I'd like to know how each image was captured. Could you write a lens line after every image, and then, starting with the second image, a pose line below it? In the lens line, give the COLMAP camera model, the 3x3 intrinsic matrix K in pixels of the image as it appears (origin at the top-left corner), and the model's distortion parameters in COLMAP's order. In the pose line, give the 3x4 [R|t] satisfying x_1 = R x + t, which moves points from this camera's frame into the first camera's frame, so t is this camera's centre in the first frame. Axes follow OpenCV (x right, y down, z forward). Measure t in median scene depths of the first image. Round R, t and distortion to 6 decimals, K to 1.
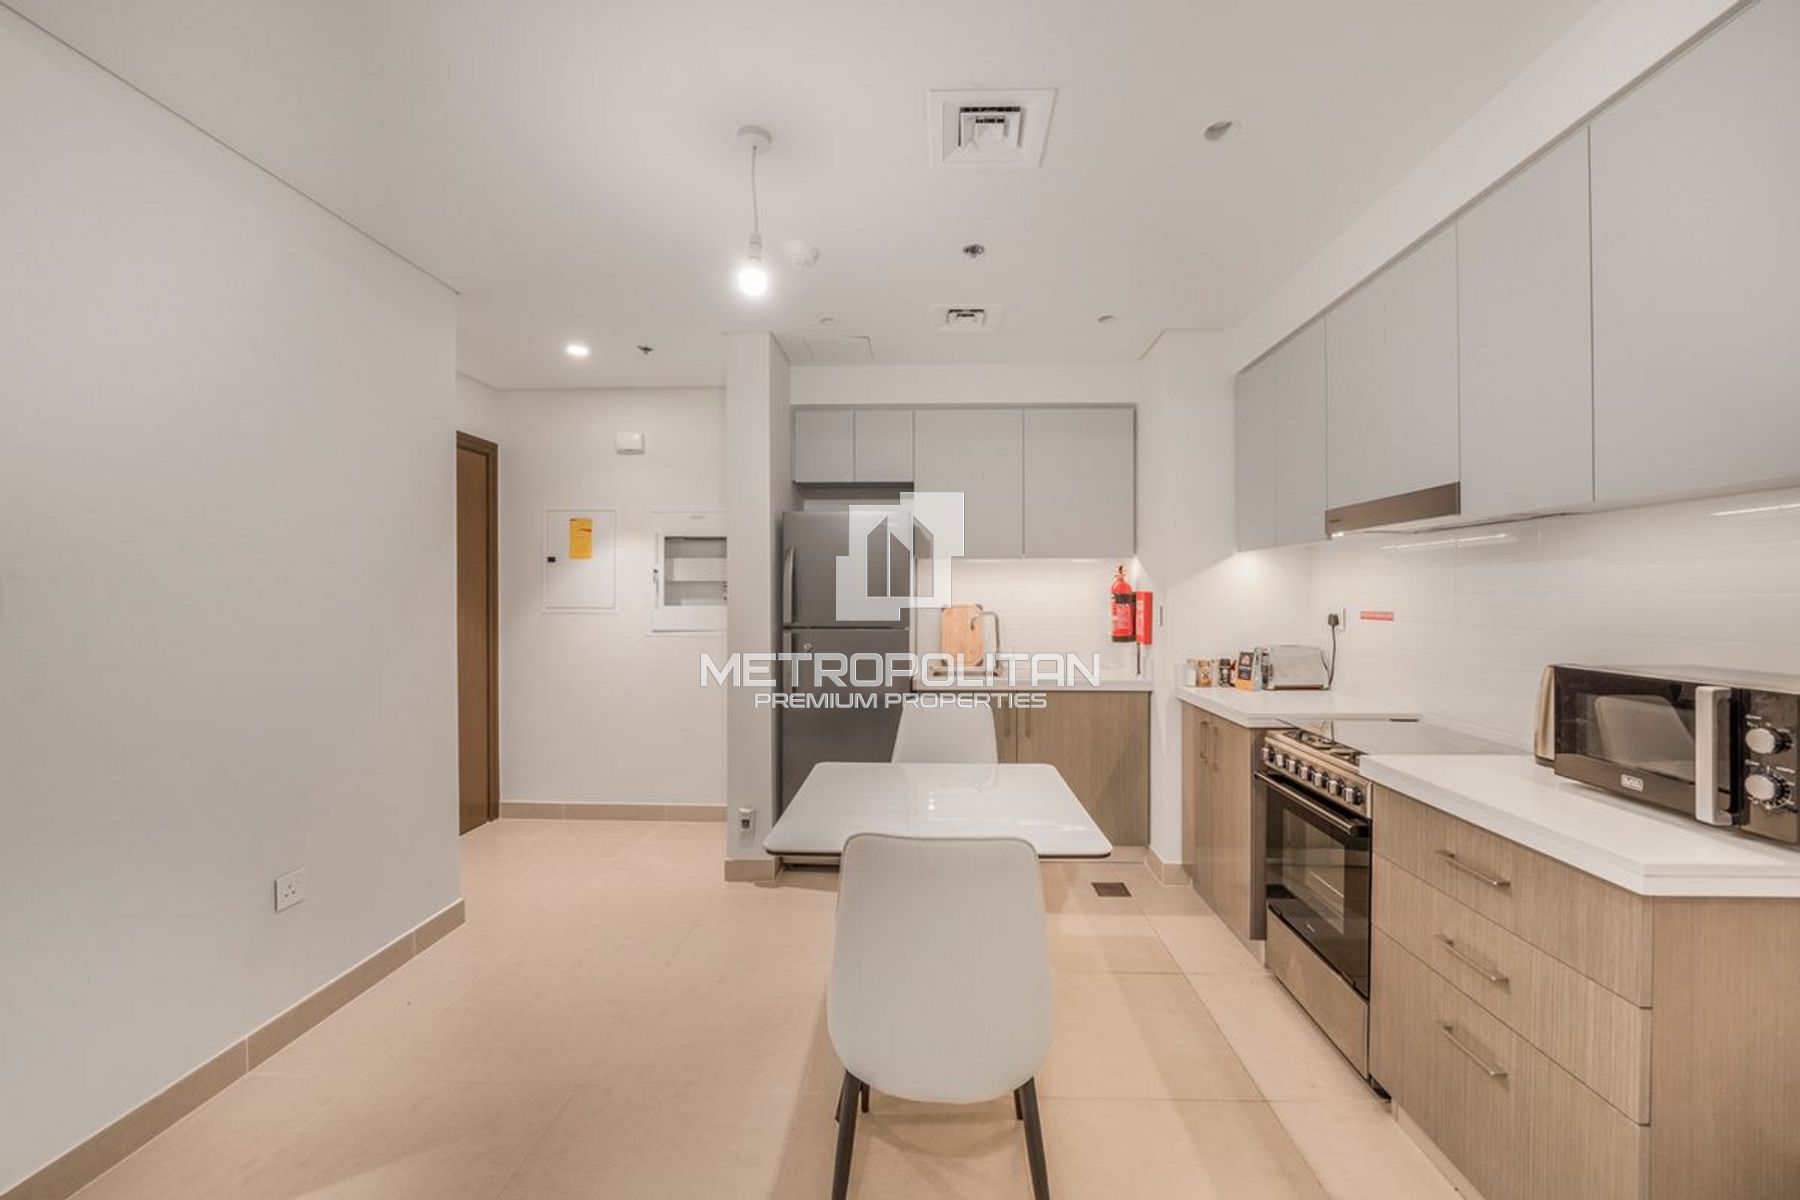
lens RADIAL K [[637.5, 0, 899.4], [0, 637.5, 609.7], [0, 0, 1]] dist [-0.018056, 0.001275]
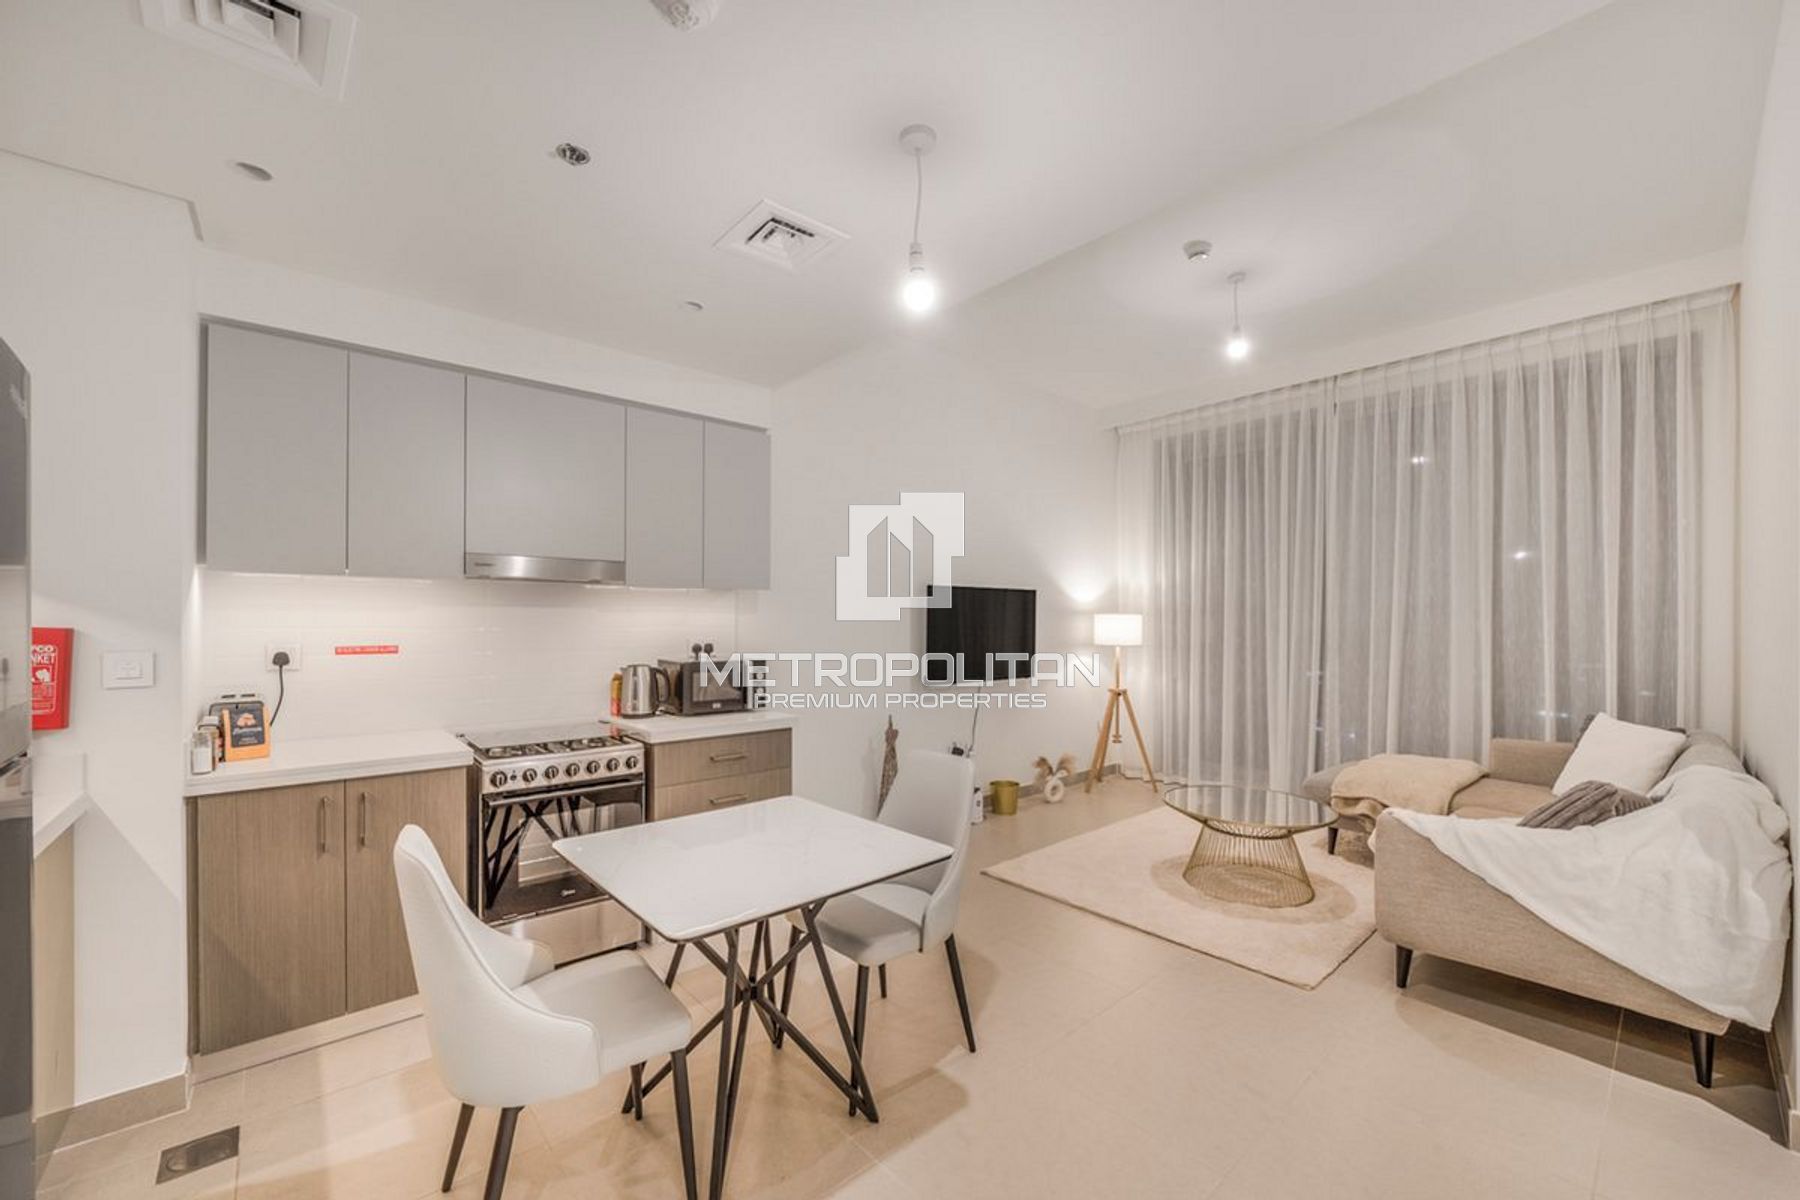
lens RADIAL K [[637.5, 0, 899.4], [0, 637.5, 609.7], [0, 0, 1]] dist [-0.018056, 0.001275]
pose [[-0.655592, 0.010361, 0.755045, -0.593030], [0.013965, 0.999901, -0.001595, -0.042814], [-0.754986, 0.009499, -0.655672, 1.043959]]
